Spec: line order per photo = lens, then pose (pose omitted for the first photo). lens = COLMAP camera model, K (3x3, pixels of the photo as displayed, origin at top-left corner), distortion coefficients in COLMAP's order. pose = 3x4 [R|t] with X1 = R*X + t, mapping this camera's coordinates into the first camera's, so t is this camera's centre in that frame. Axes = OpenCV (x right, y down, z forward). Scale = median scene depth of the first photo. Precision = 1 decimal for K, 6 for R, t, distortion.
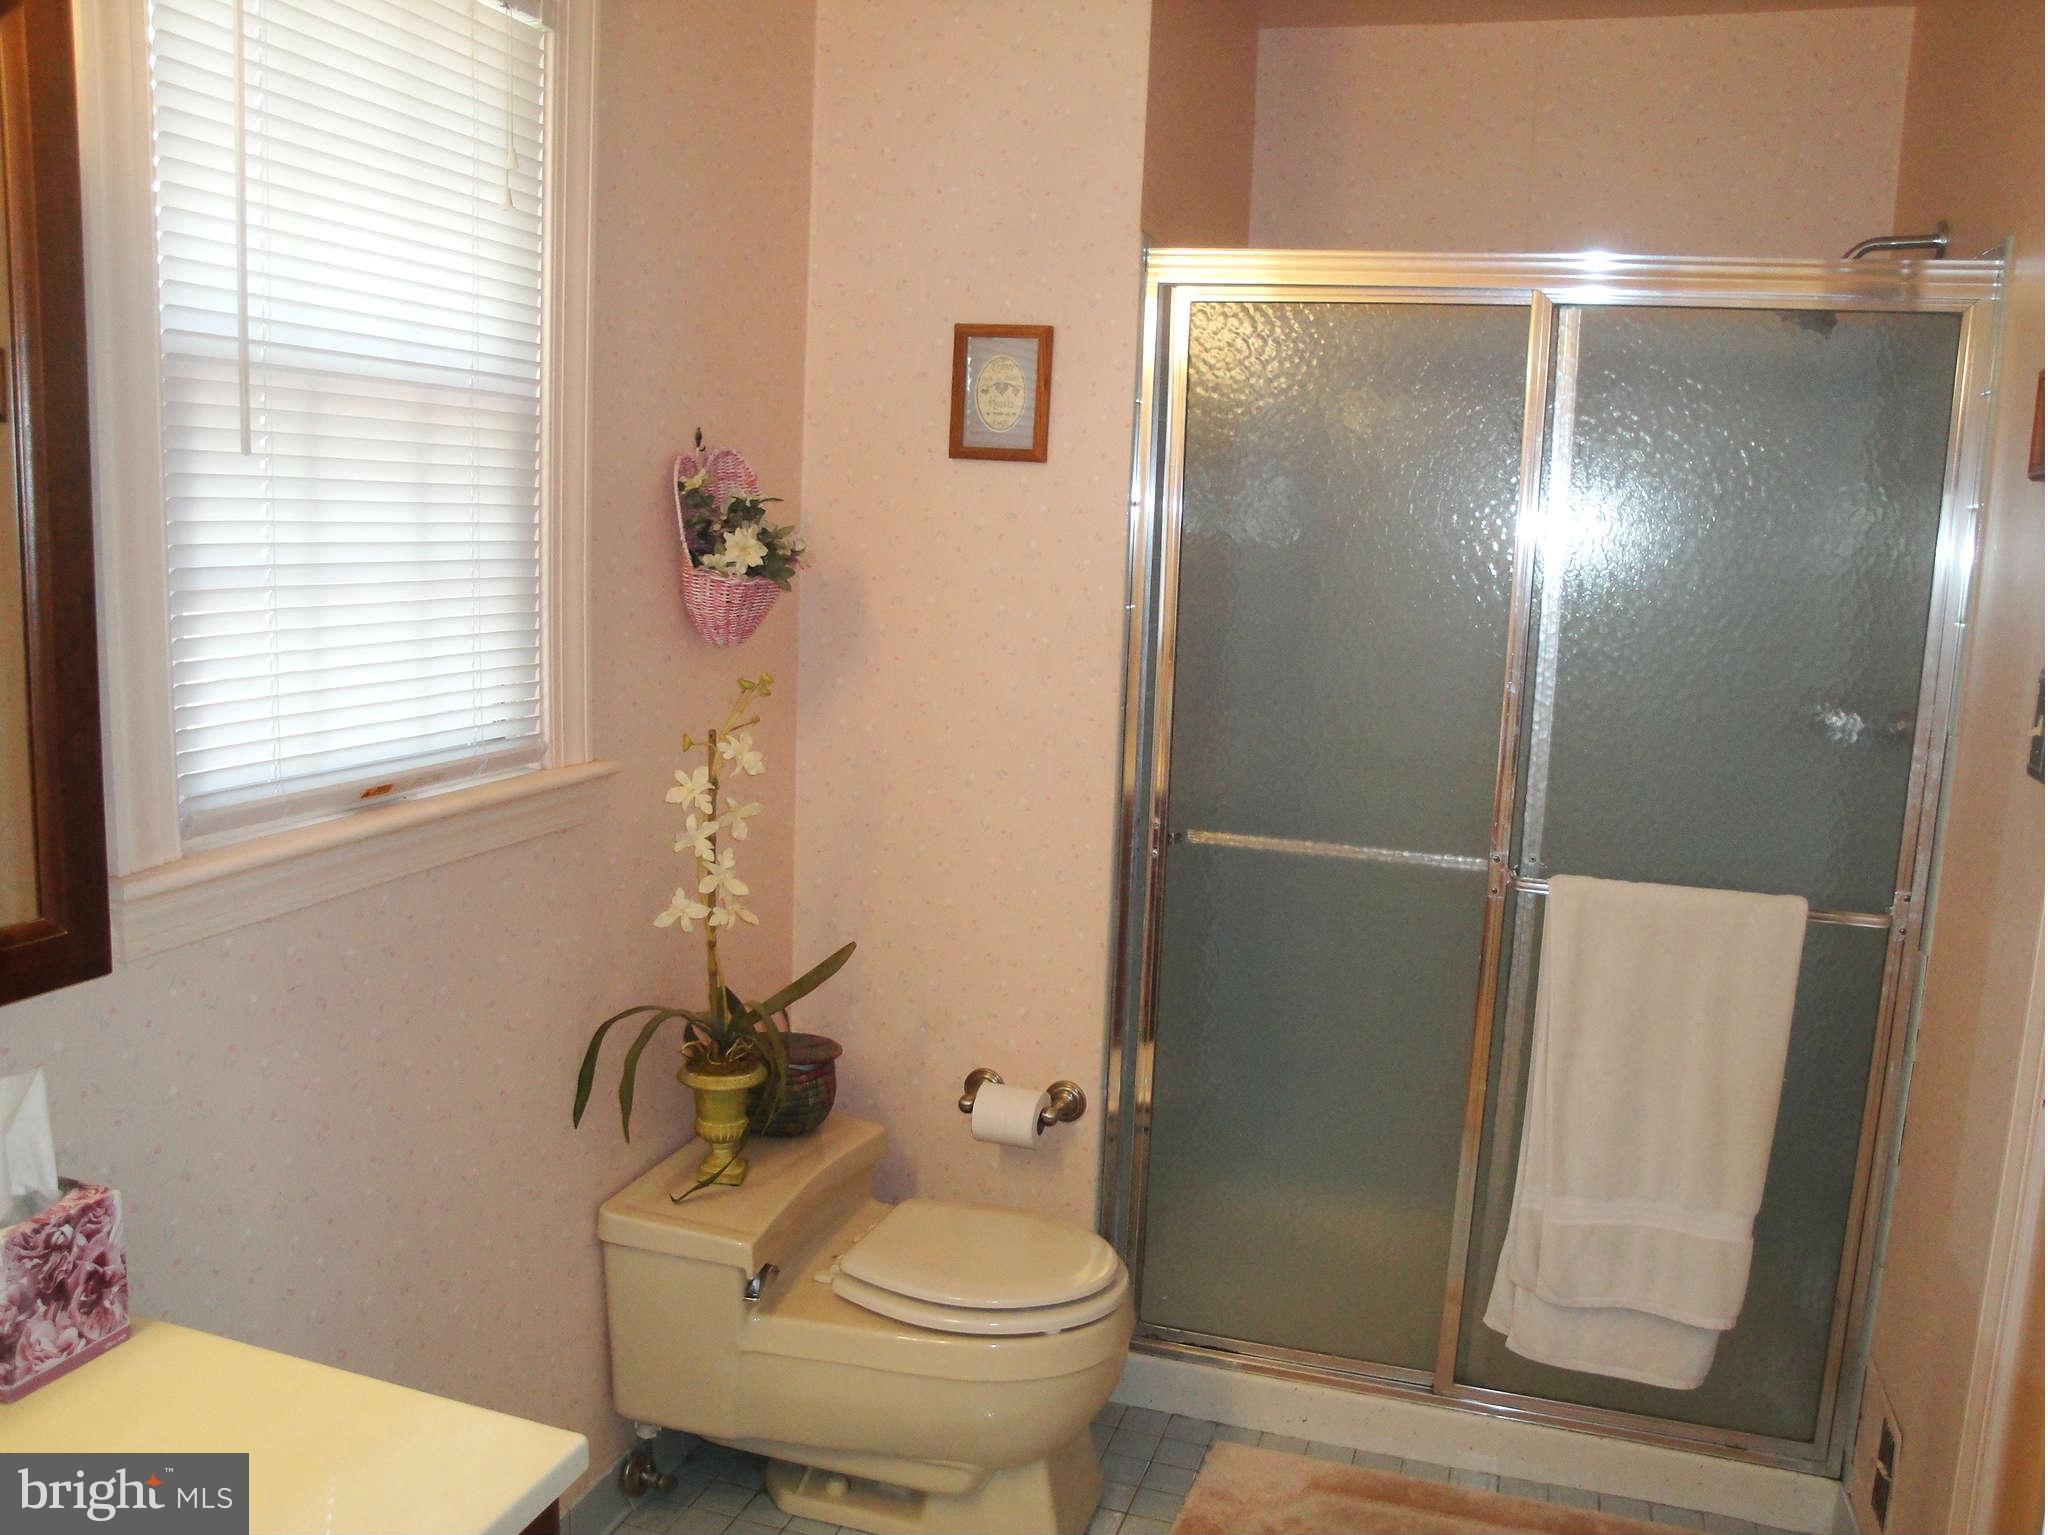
lens RADIAL K [[1696.4, 0, 1021.6], [0, 1696.4, 773.9], [0, 0, 1]] dist [-0.174993, 0.161504]
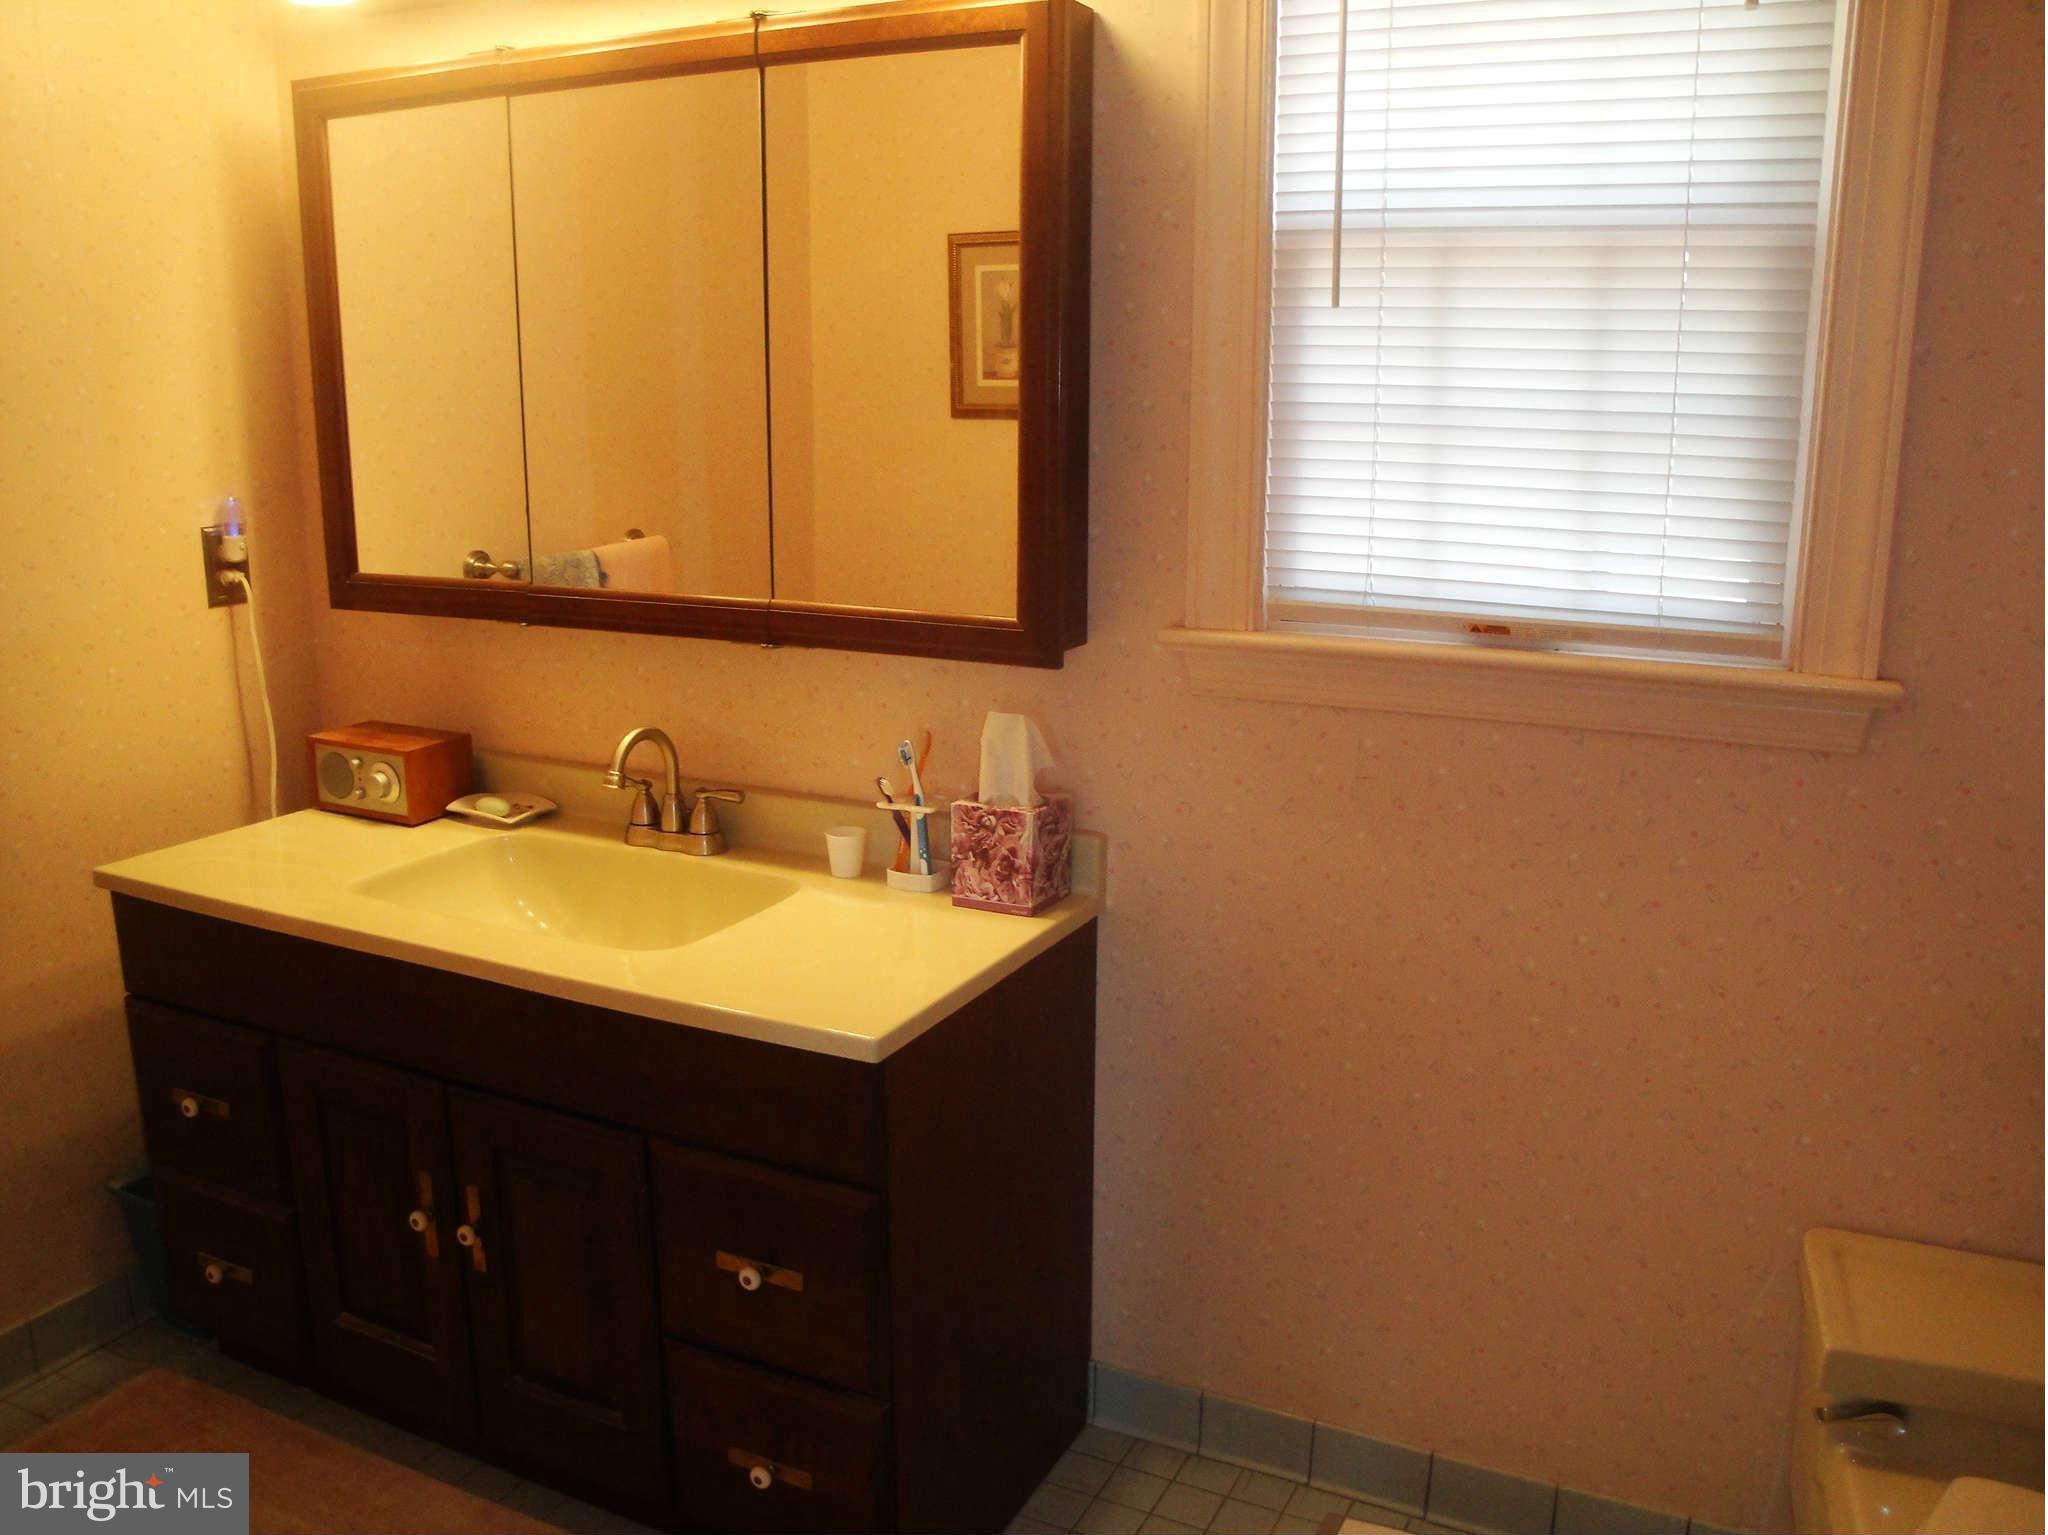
lens RADIAL K [[1696.4, 0, 1021.6], [0, 1696.4, 773.9], [0, 0, 1]] dist [-0.174993, 0.161504]
pose [[-0.144097, 0.182394, -0.972609, 0.798092], [-0.165648, 0.964552, 0.205425, -0.079921], [0.975601, 0.190712, -0.108776, 0.978886]]
